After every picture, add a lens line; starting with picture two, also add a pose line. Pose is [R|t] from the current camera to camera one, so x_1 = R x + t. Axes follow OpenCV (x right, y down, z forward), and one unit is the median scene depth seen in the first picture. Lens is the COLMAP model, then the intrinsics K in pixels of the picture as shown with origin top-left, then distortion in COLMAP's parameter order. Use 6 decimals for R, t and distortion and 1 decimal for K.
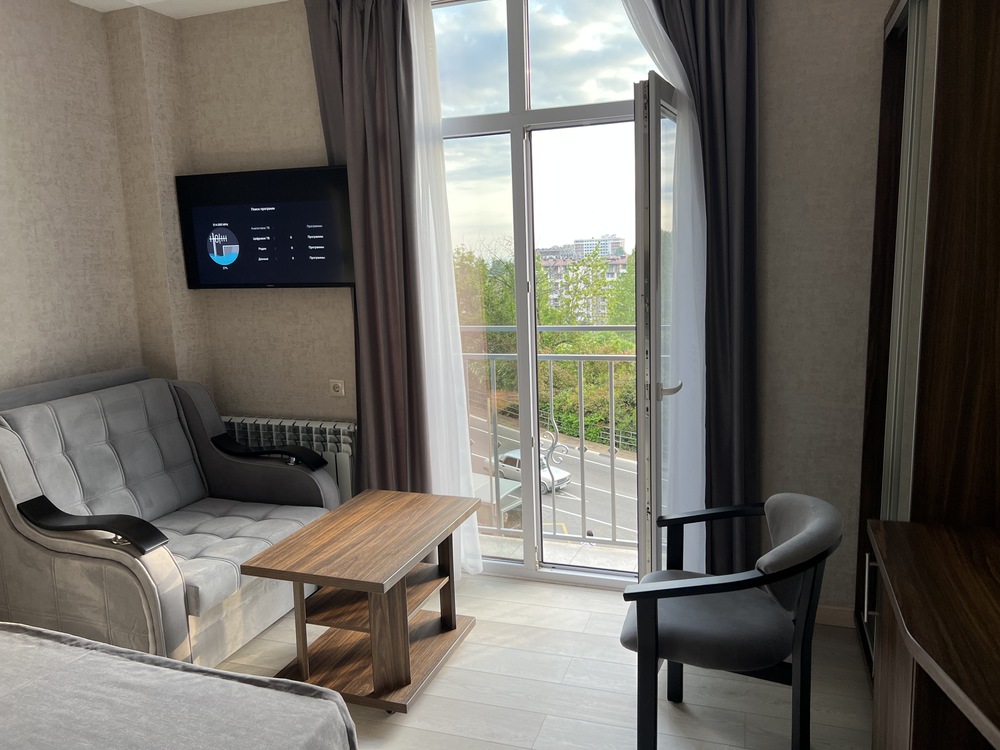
lens RADIAL K [[753.1, 0, 504.2], [0, 753.1, 379.8], [0, 0, 1]] dist [0.051096, -0.061405]
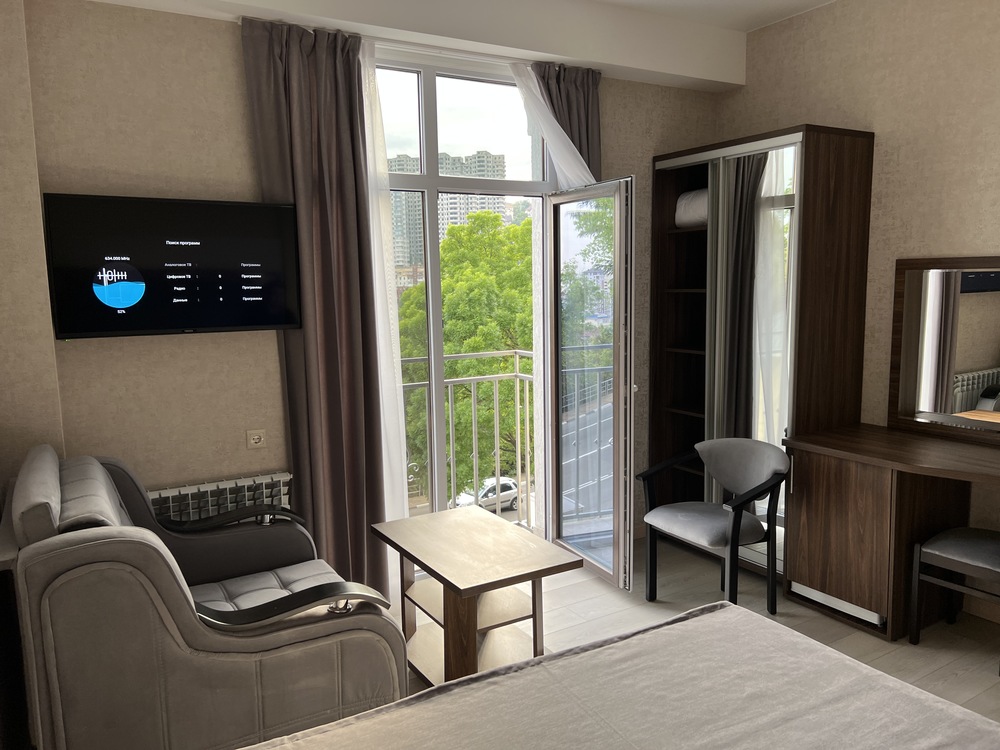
lens RADIAL K [[753.1, 0, 505.2], [0, 753.1, 377.3], [0, 0, 1]] dist [0.051096, -0.061405]
pose [[0.636165, -0.081249, 0.767263, -0.750399], [0.122291, 0.992487, 0.003703, -0.030924], [-0.761800, 0.091473, 0.641322, 0.174343]]
